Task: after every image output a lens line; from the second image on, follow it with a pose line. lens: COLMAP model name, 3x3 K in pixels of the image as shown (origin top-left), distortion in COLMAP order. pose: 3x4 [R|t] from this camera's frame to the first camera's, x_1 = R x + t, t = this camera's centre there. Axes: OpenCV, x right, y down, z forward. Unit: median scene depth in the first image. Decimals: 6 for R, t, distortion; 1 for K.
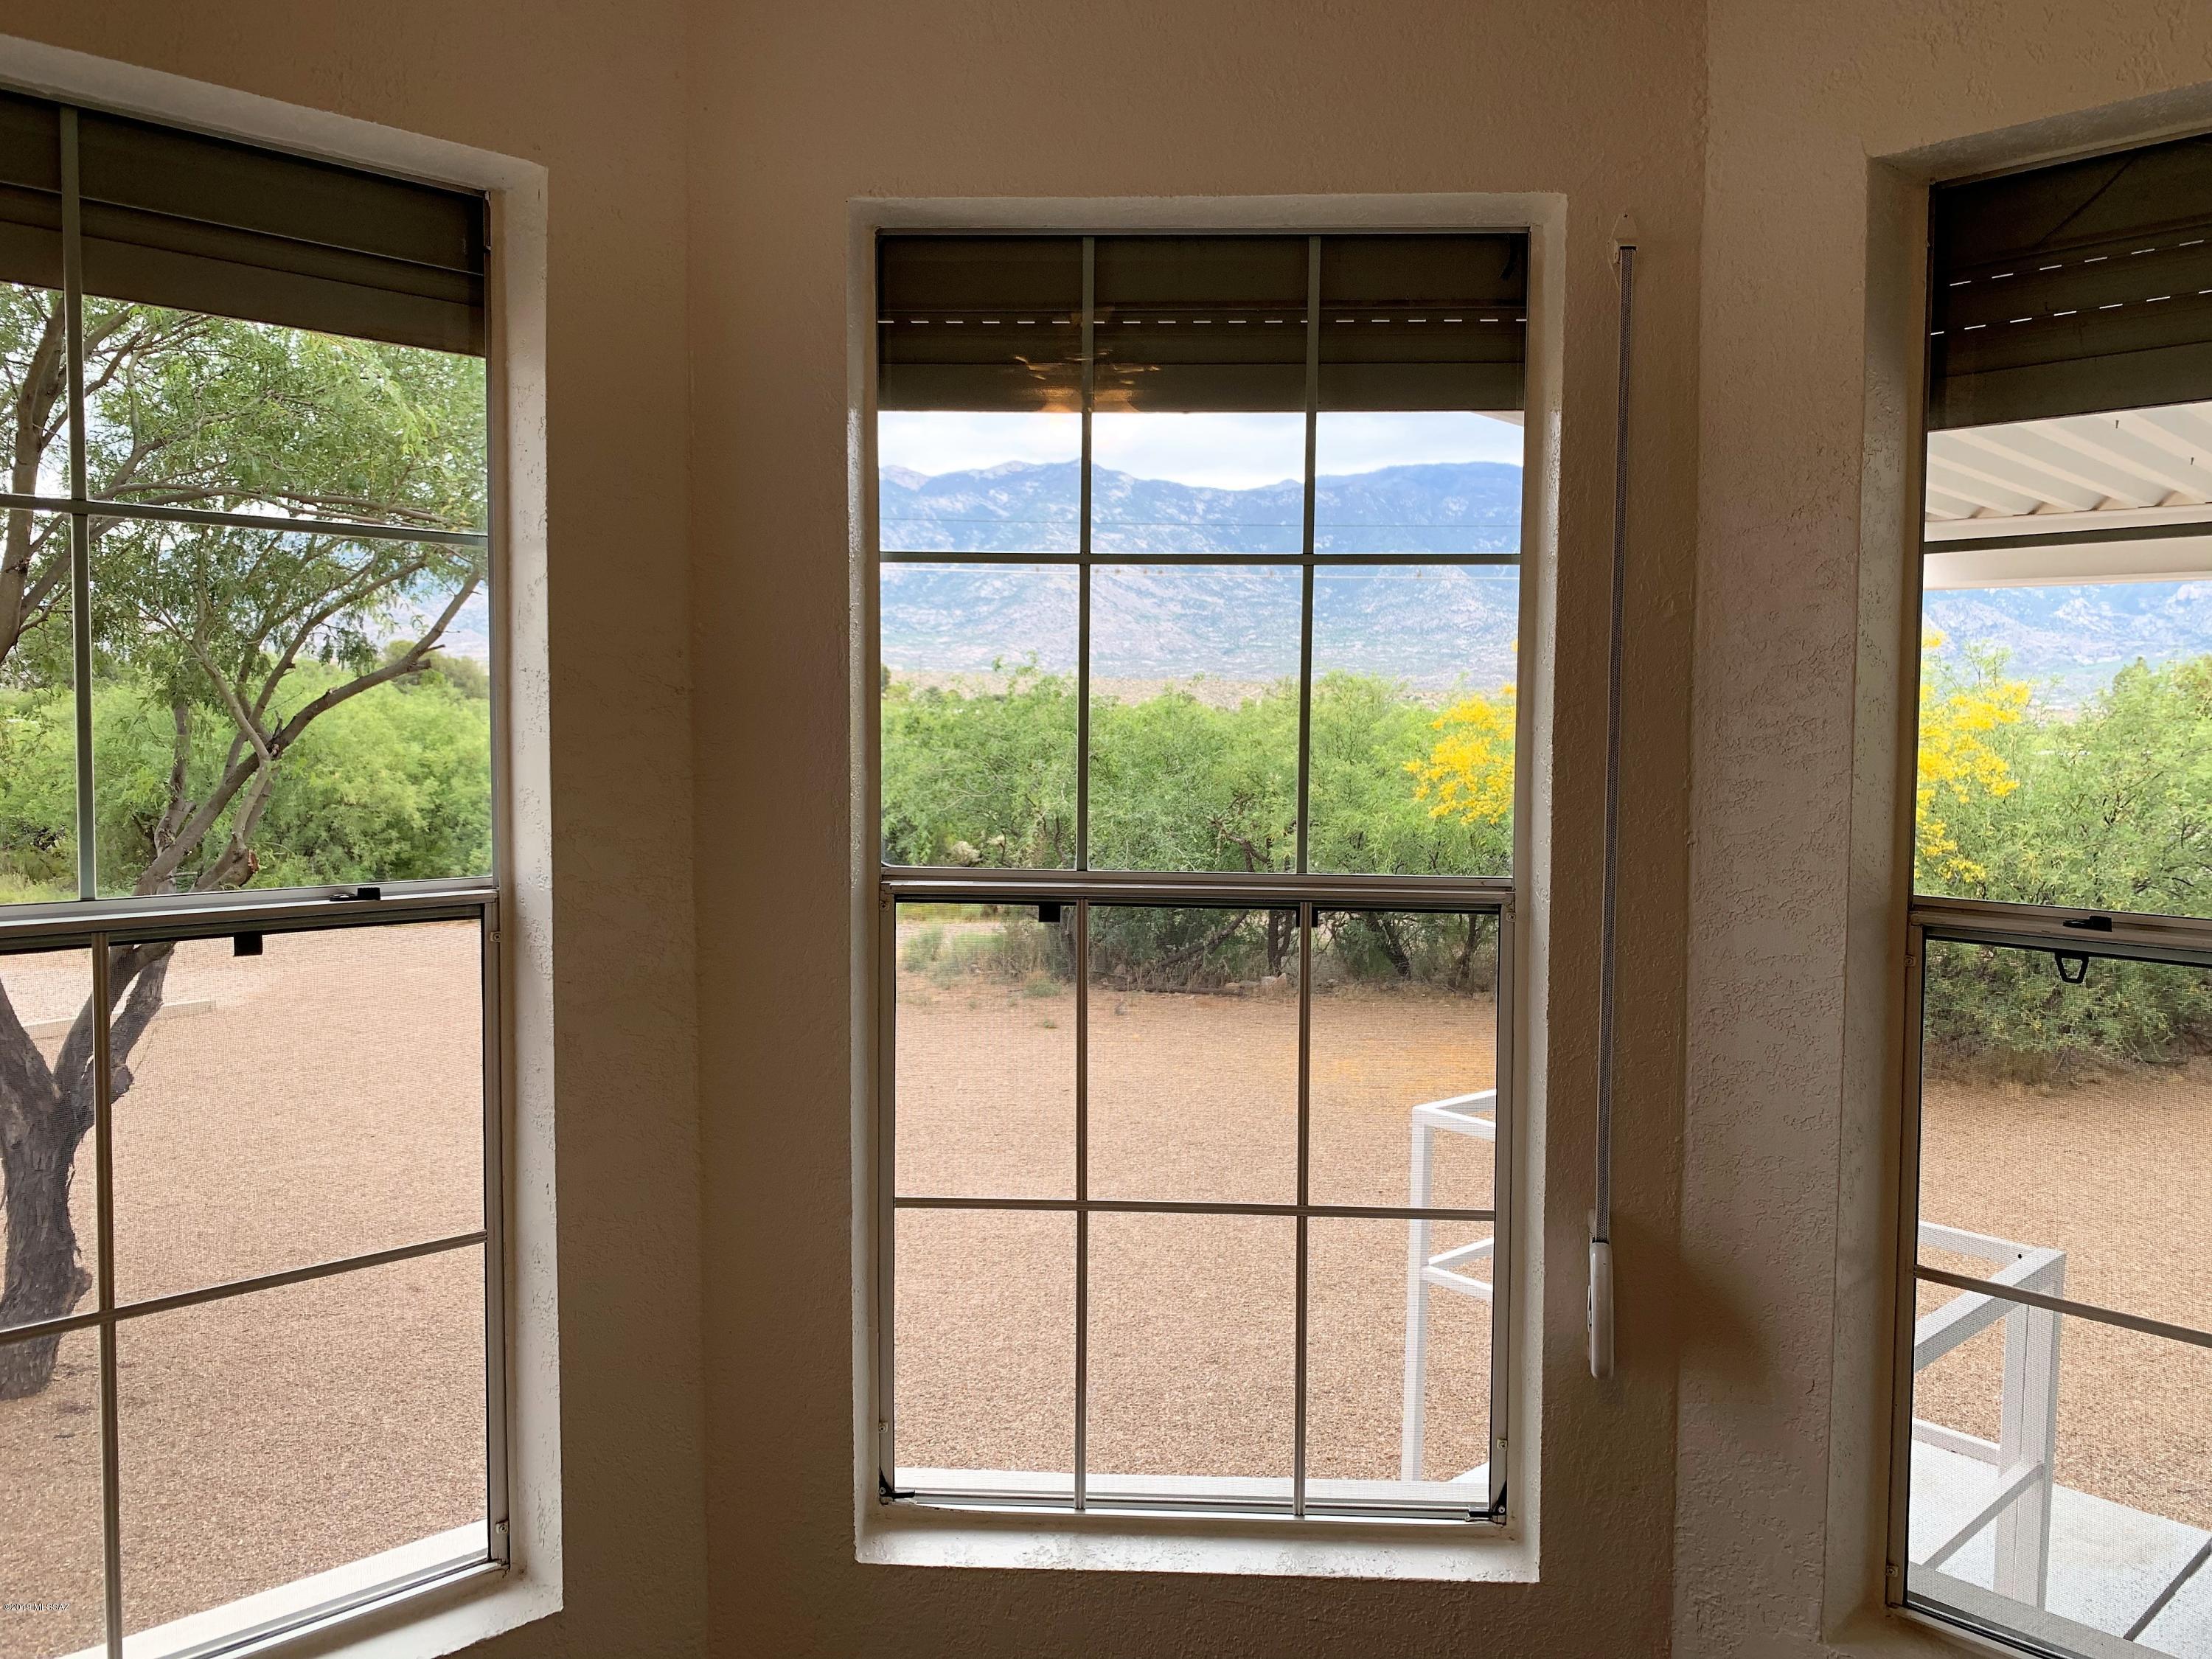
lens RADIAL K [[1645.7, 0, 1127.0], [0, 1645.7, 820.0], [0, 0, 1]] dist [0.011470, -0.025027]
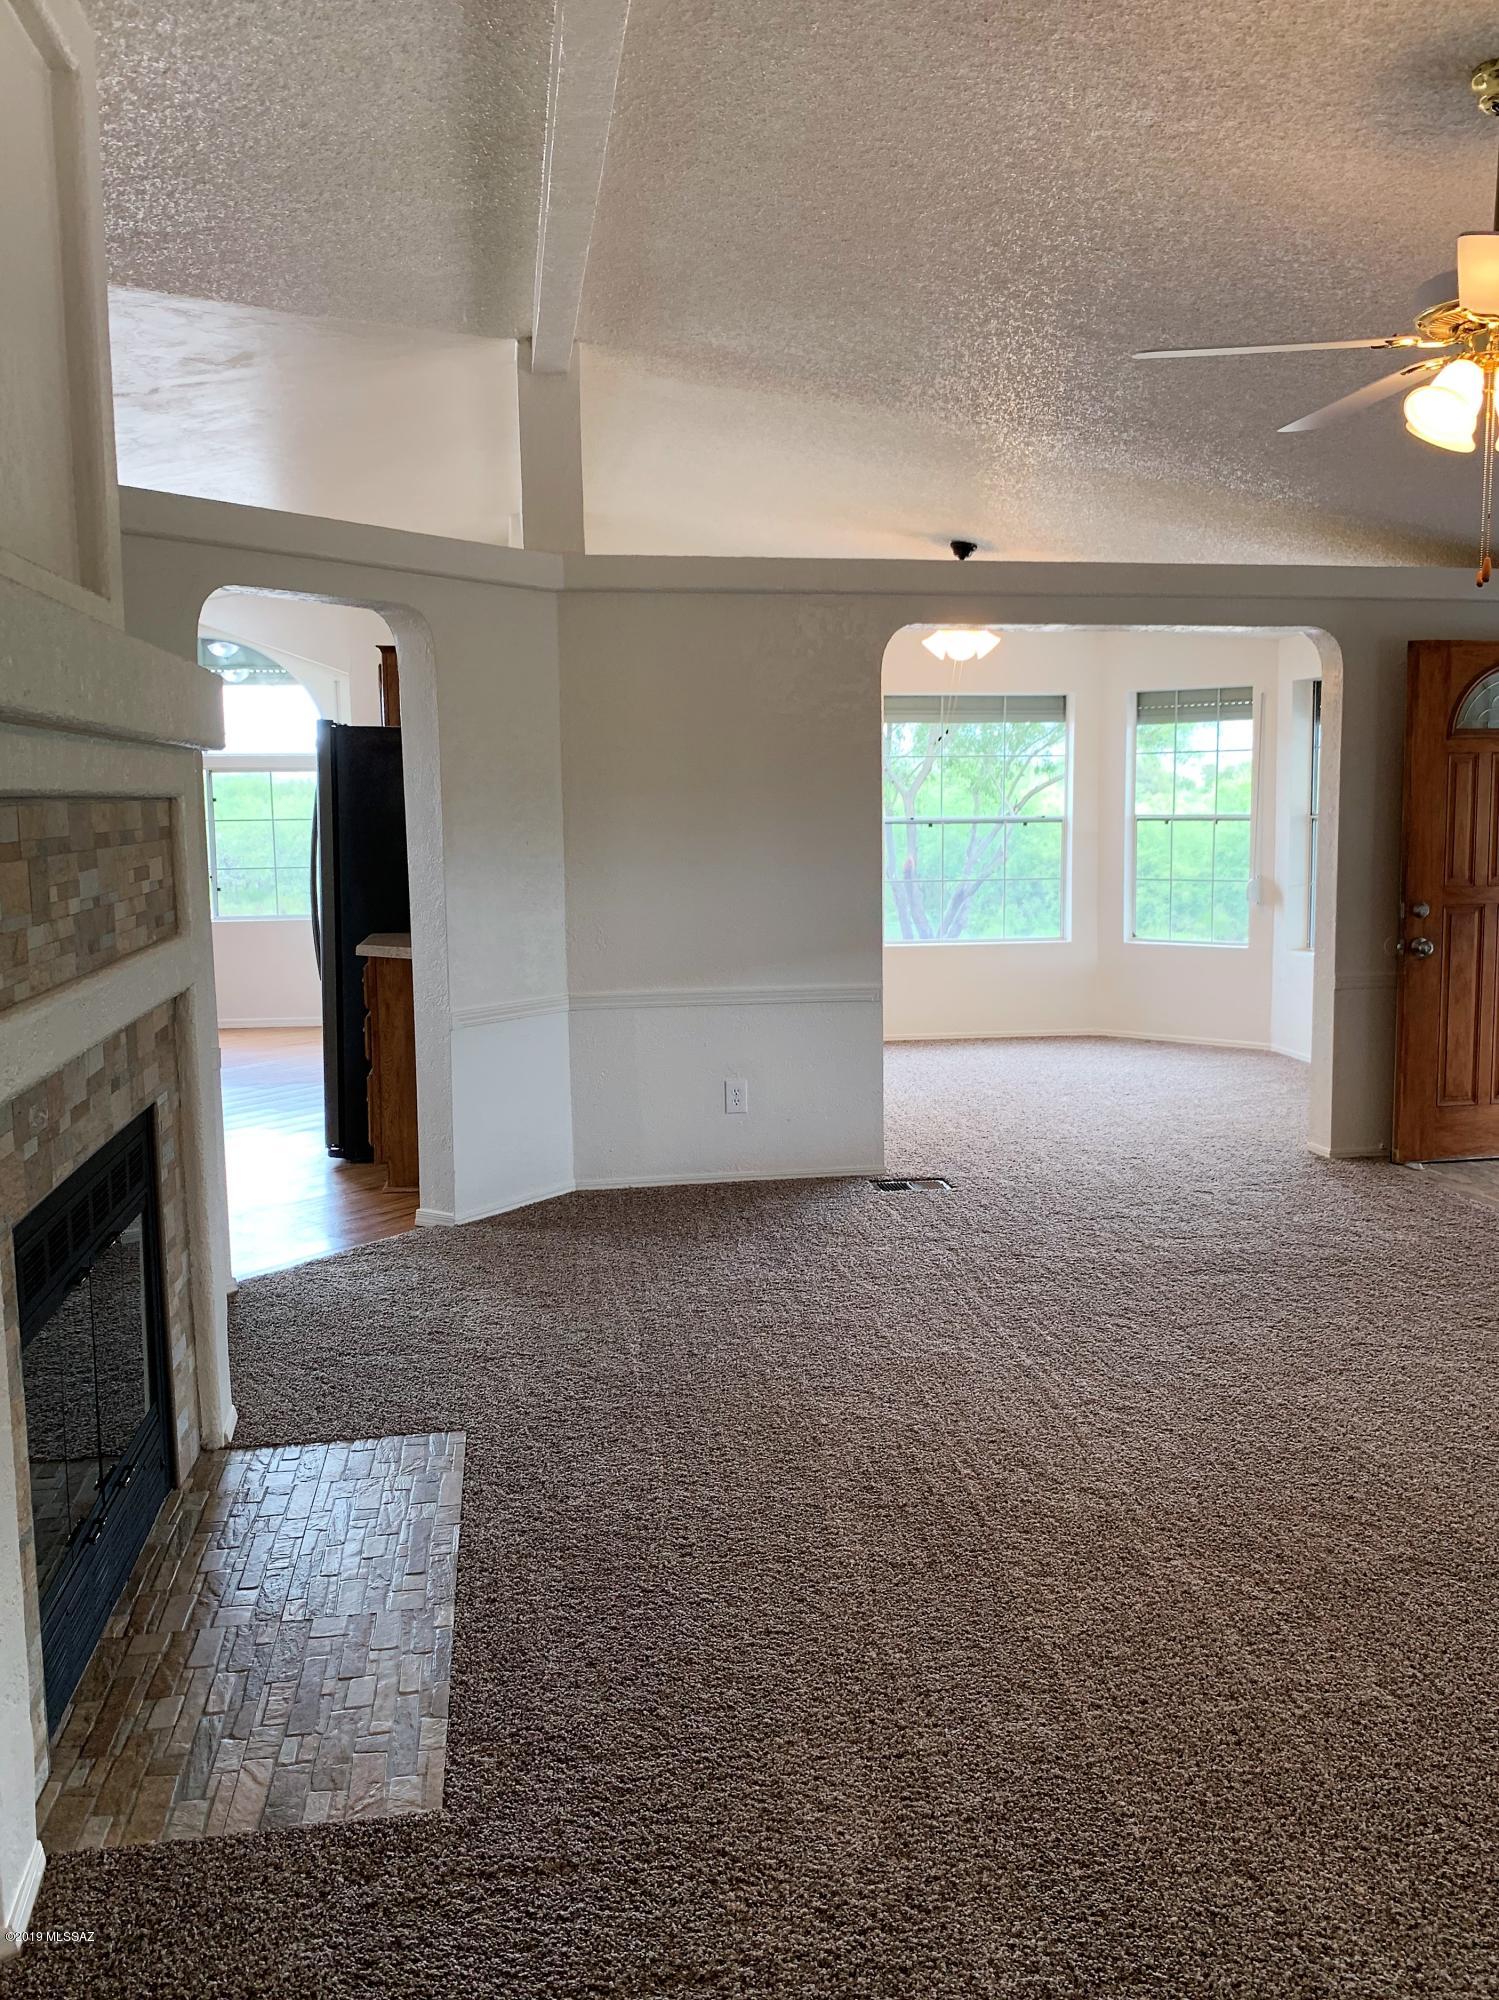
lens RADIAL K [[1660.6, 0, 749.5], [0, 1660.6, 983.2], [0, 0, 1]] dist [0.024587, -0.021065]
pose [[0.814800, 0.036399, -0.578598, 0.568814], [-0.011982, 0.998871, 0.045963, 0.098504], [0.579618, -0.030518, 0.814316, -1.185520]]
